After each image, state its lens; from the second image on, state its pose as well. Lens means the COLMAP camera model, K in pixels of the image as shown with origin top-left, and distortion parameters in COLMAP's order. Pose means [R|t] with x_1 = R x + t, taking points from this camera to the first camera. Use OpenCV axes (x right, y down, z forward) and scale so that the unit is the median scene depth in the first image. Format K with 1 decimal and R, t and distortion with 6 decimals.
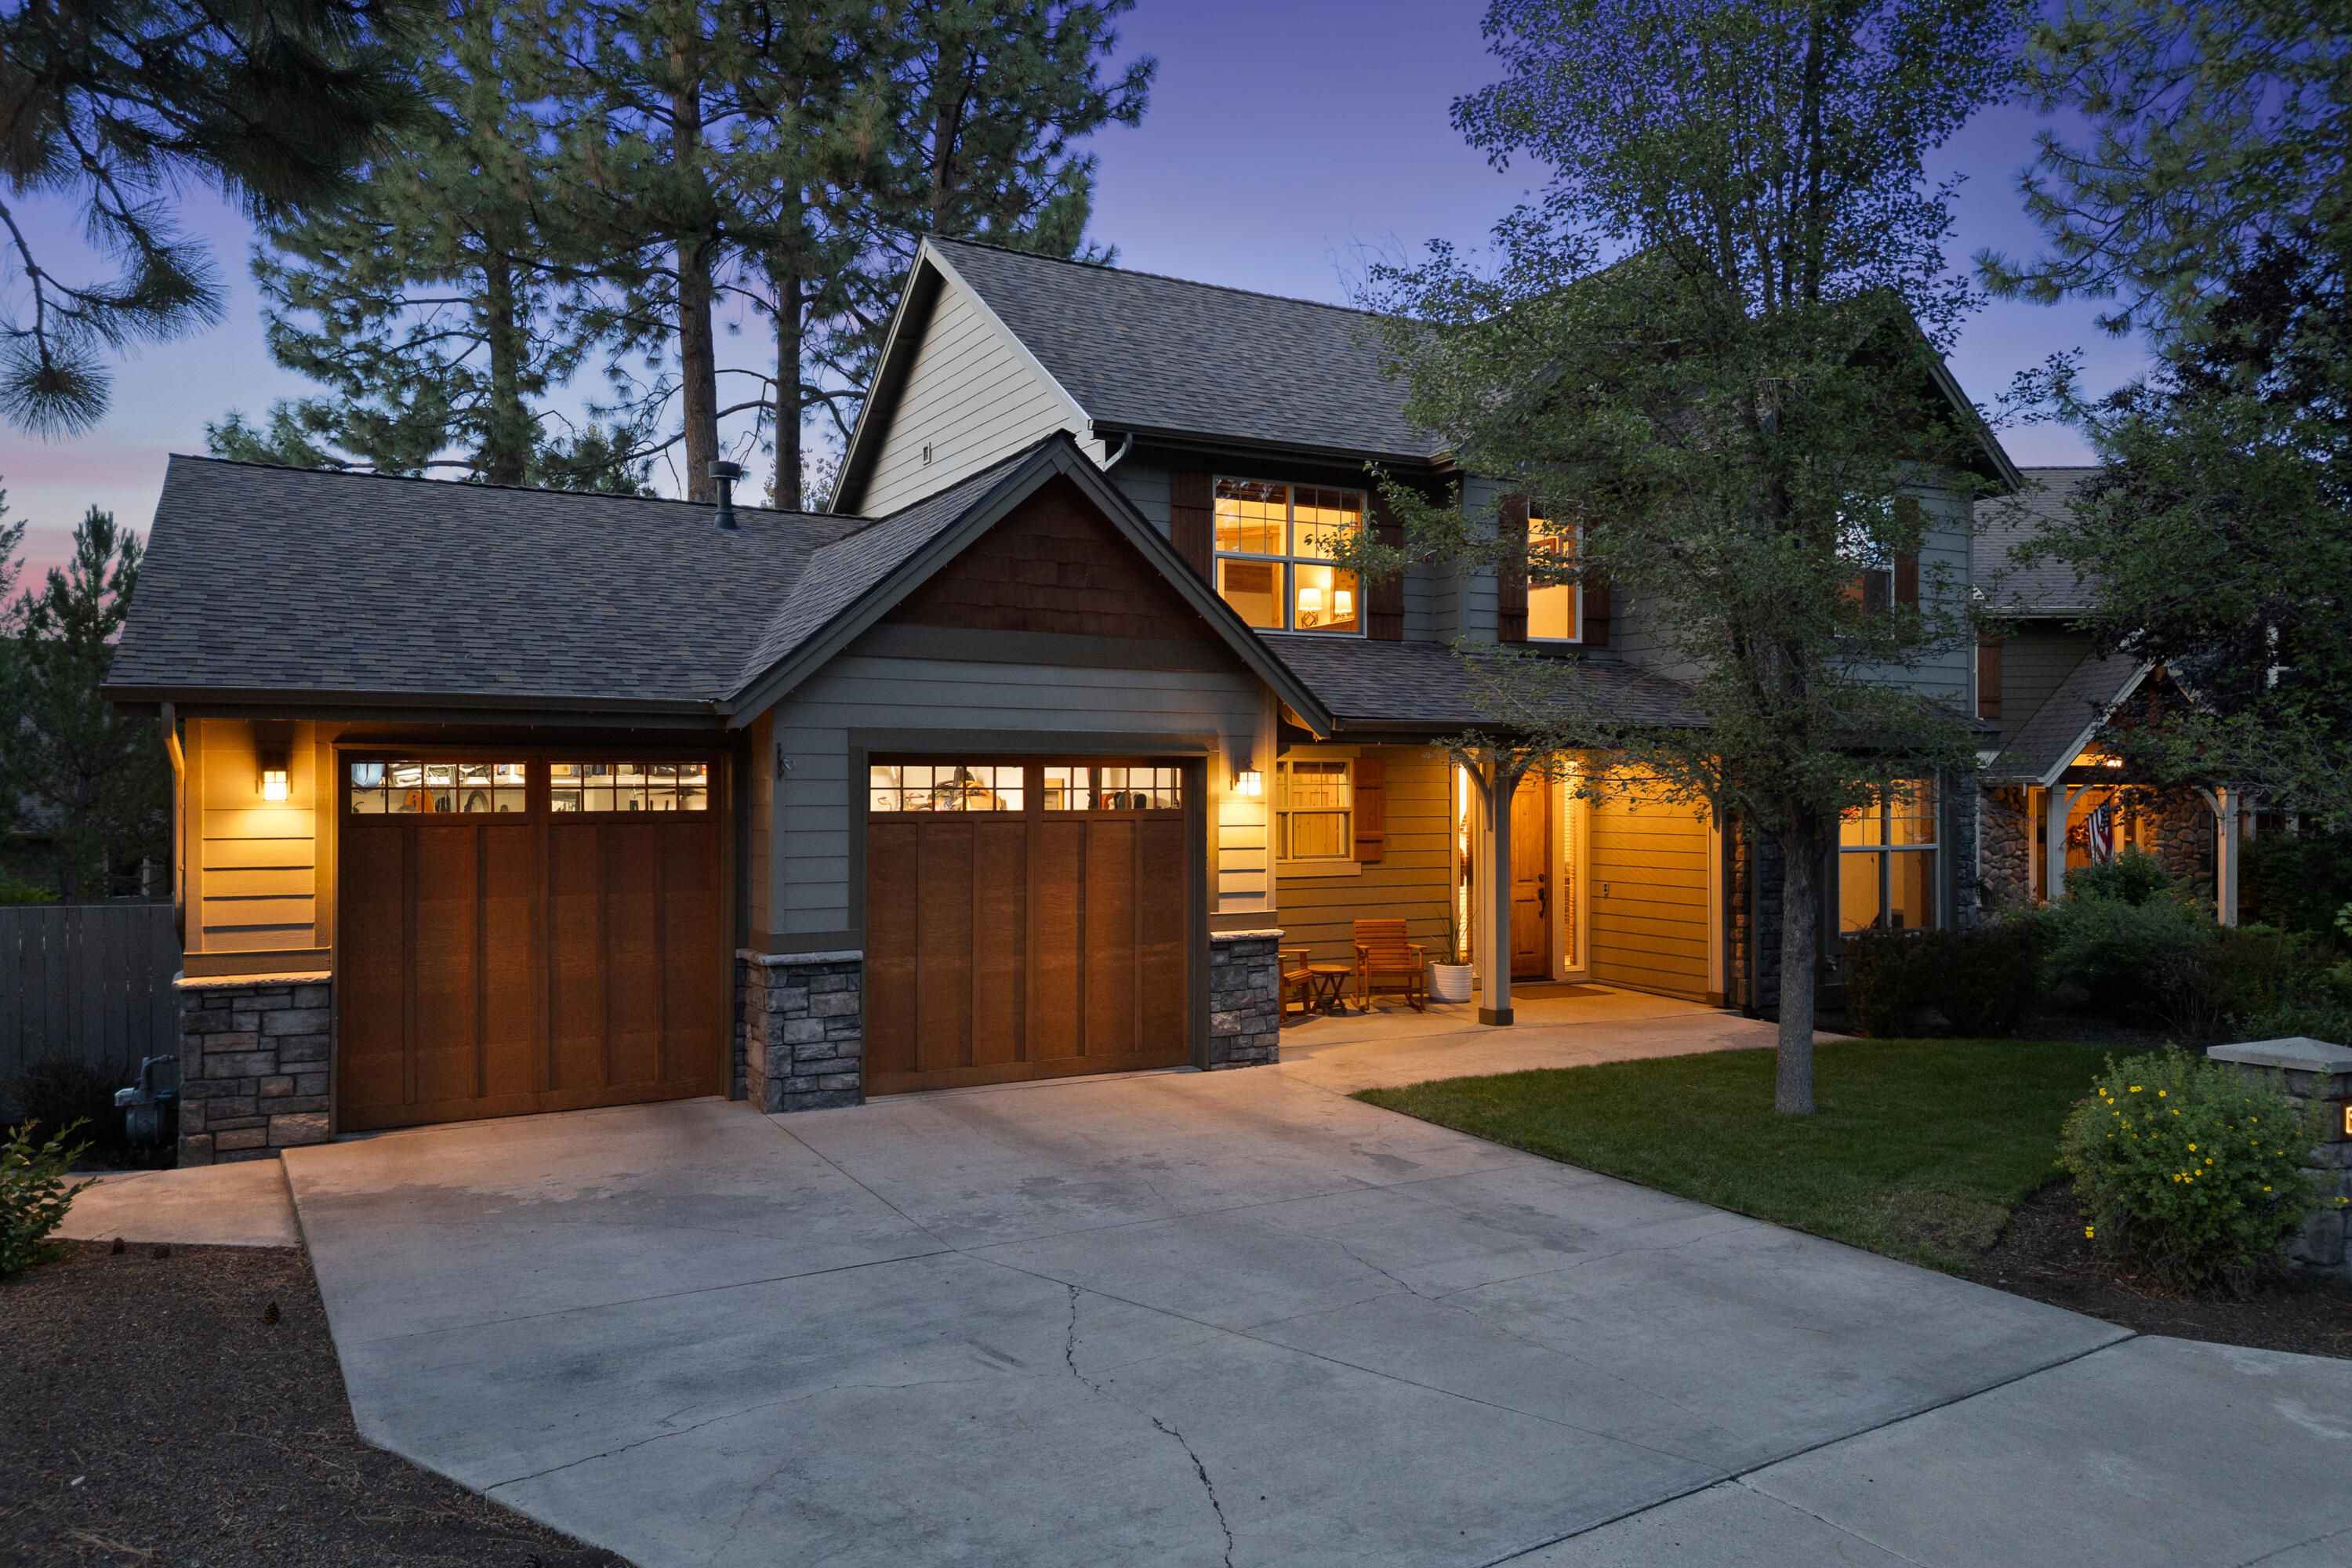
lens RADIAL K [[1589.6, 0, 1176.0], [0, 1589.6, 784.0], [0, 0, 1]] dist [0.078287, -0.078393]
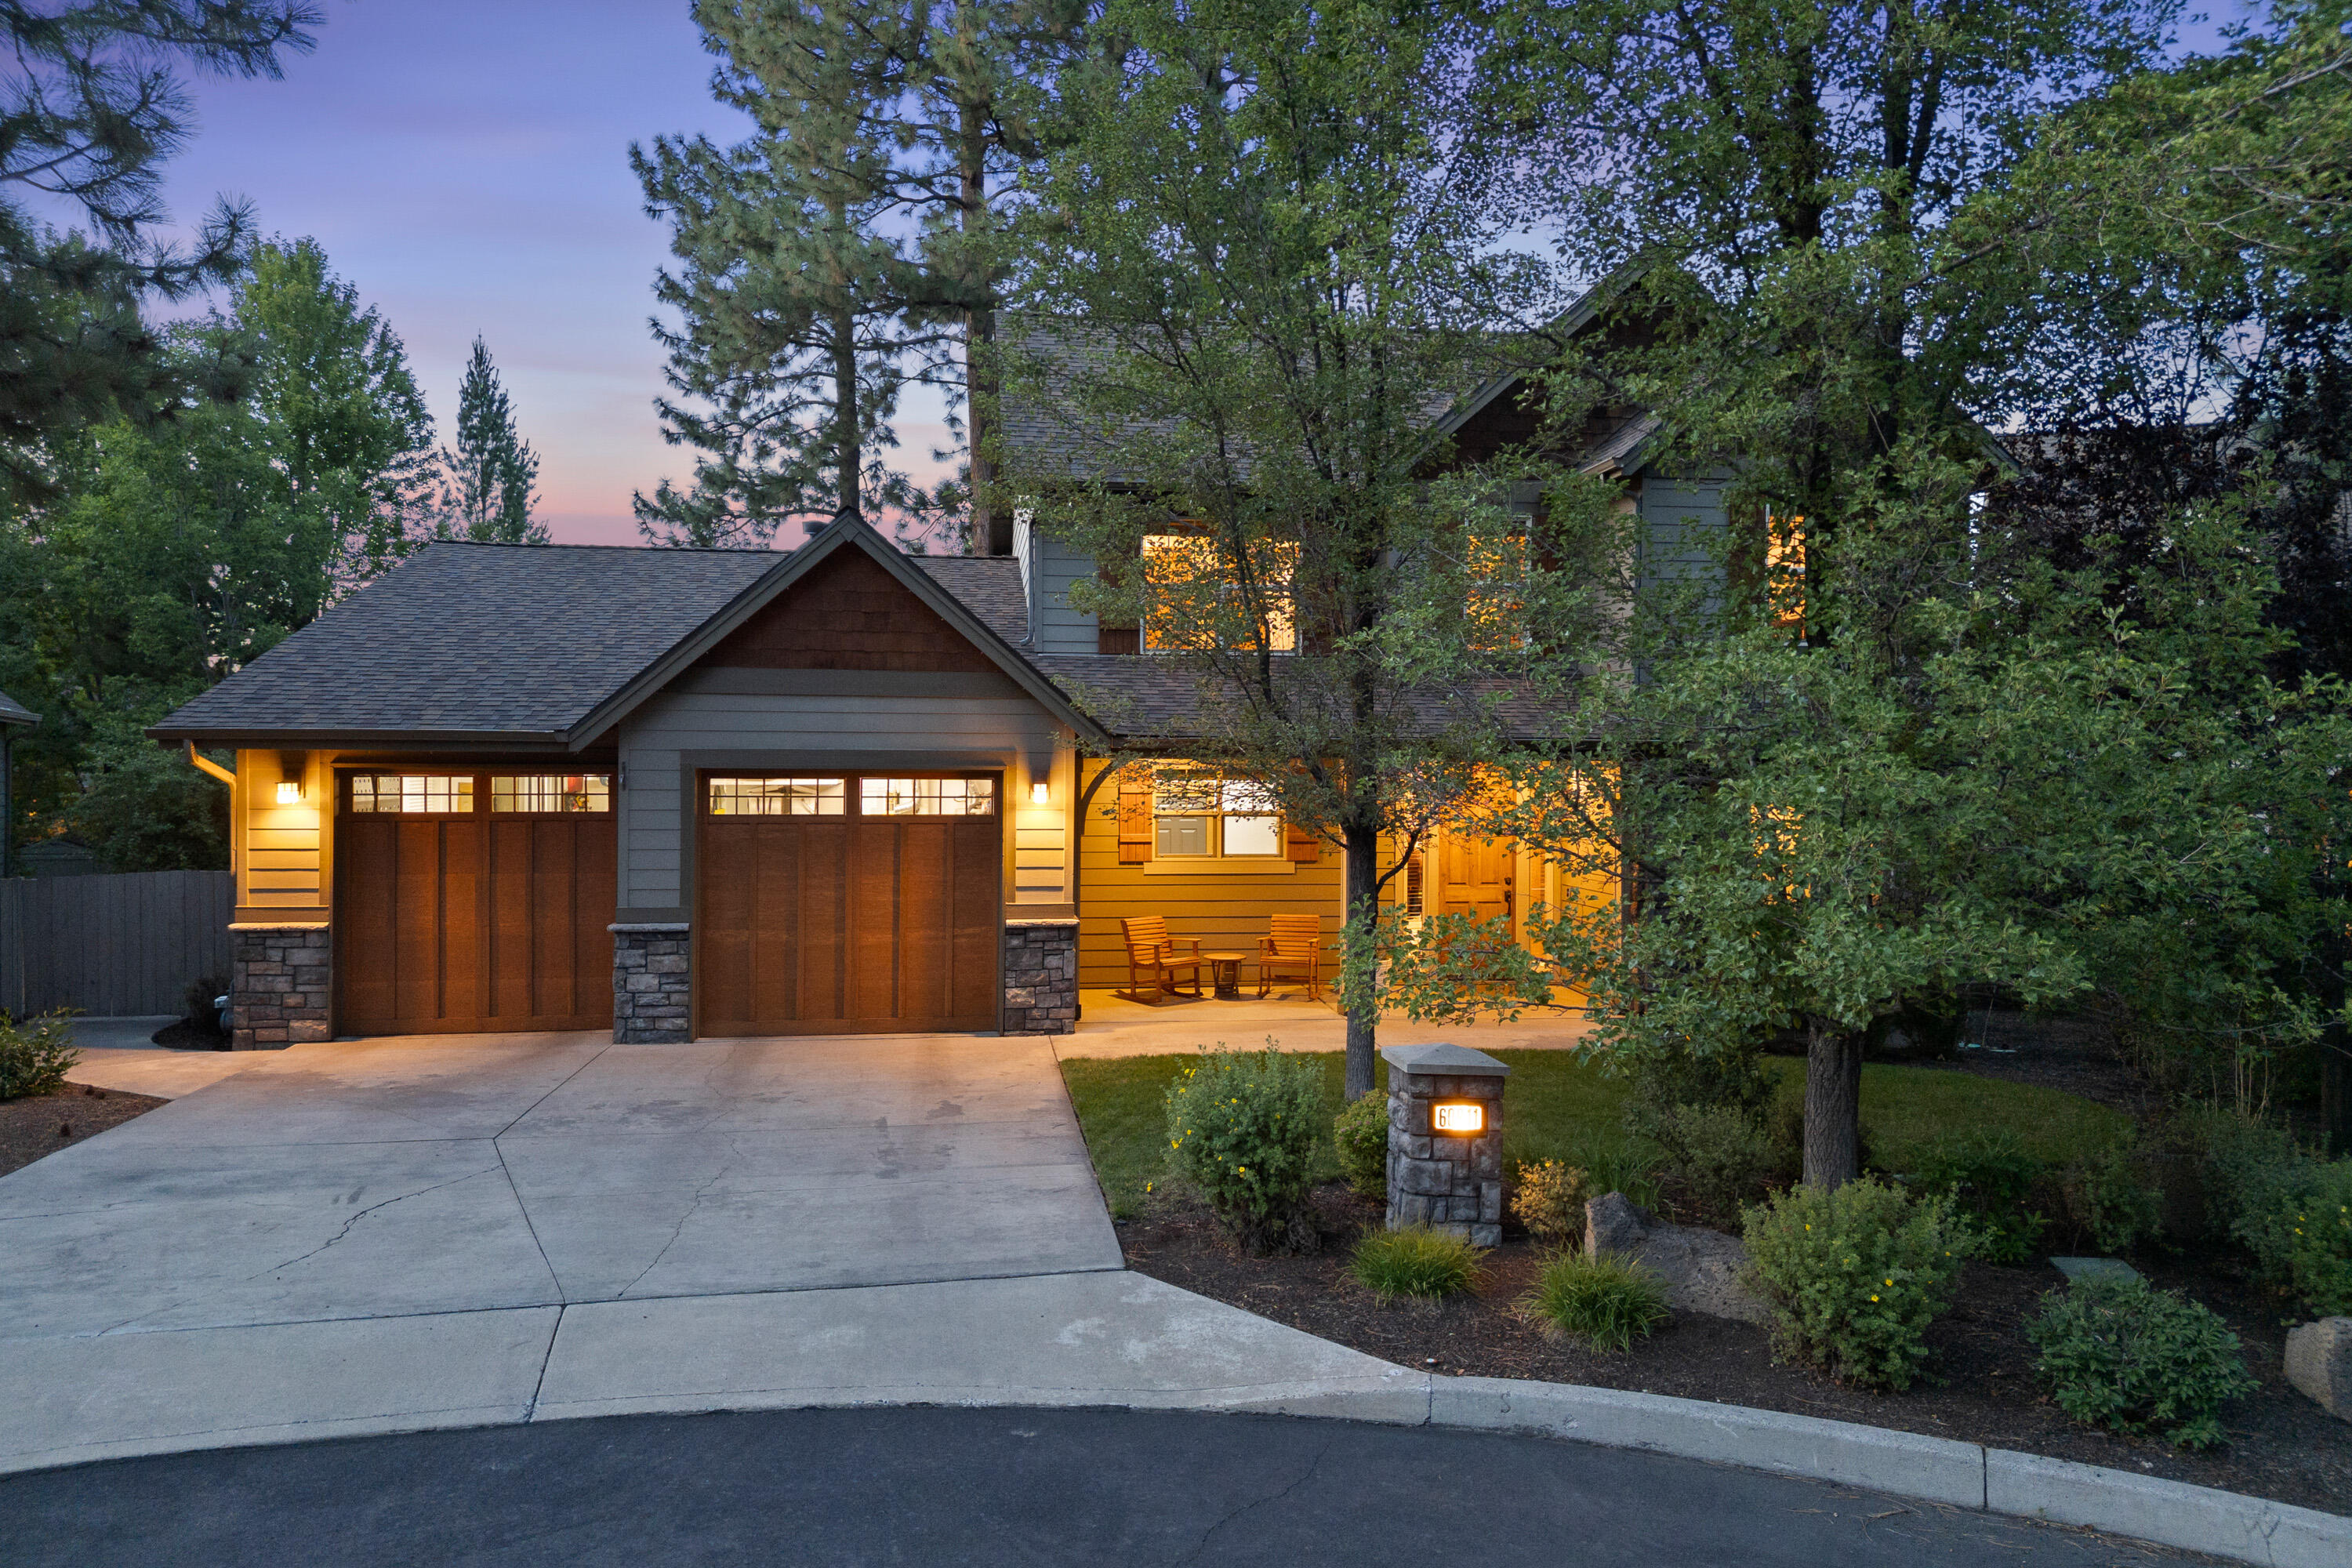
lens RADIAL K [[1589.6, 0, 1176.0], [0, 1589.6, 784.0], [0, 0, 1]] dist [0.078287, -0.078393]
pose [[0.935645, 0.007762, -0.352857, 0.636220], [-0.004104, 0.999930, 0.011113, -0.024010], [0.352919, -0.008950, 0.935611, -0.067763]]
